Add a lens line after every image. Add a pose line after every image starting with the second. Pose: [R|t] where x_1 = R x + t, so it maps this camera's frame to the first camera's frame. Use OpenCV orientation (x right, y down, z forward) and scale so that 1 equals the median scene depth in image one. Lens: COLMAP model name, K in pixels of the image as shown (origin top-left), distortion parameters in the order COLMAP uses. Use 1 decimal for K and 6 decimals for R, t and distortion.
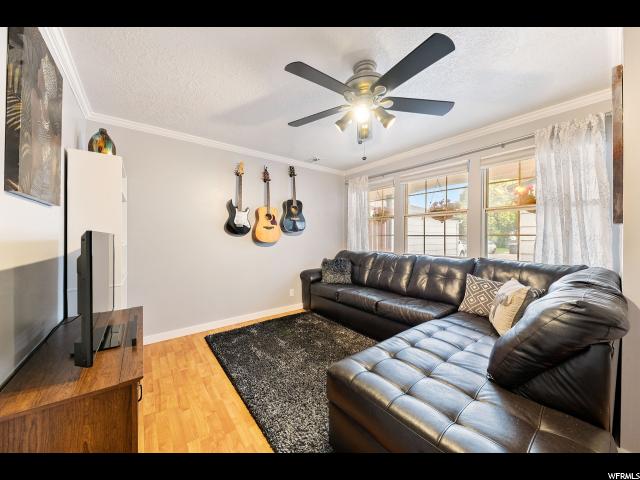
lens RADIAL K [[234.6, 0, 319.0], [0, 234.6, 239.0], [0, 0, 1]] dist [0.002213, -0.000592]
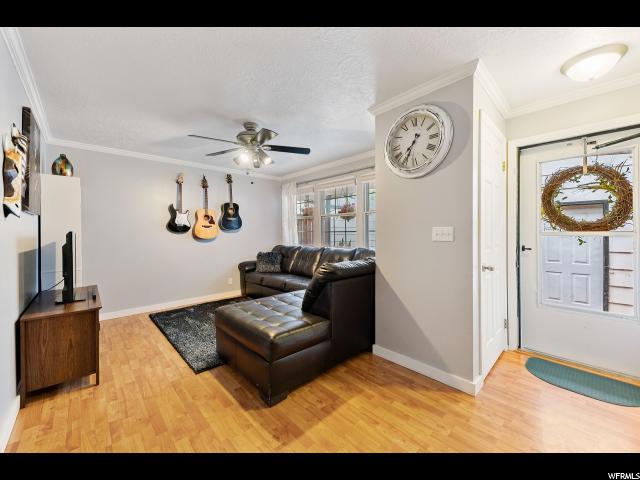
lens RADIAL K [[253.4, 0, 323.4], [0, 253.4, 235.2], [0, 0, 1]] dist [-0.003821, 0.000193]
pose [[0.993821, -0.011071, 0.110446, 0.243498], [0.011433, 0.999931, -0.002644, 0.006961], [-0.110409, 0.003891, 0.993879, -0.367413]]
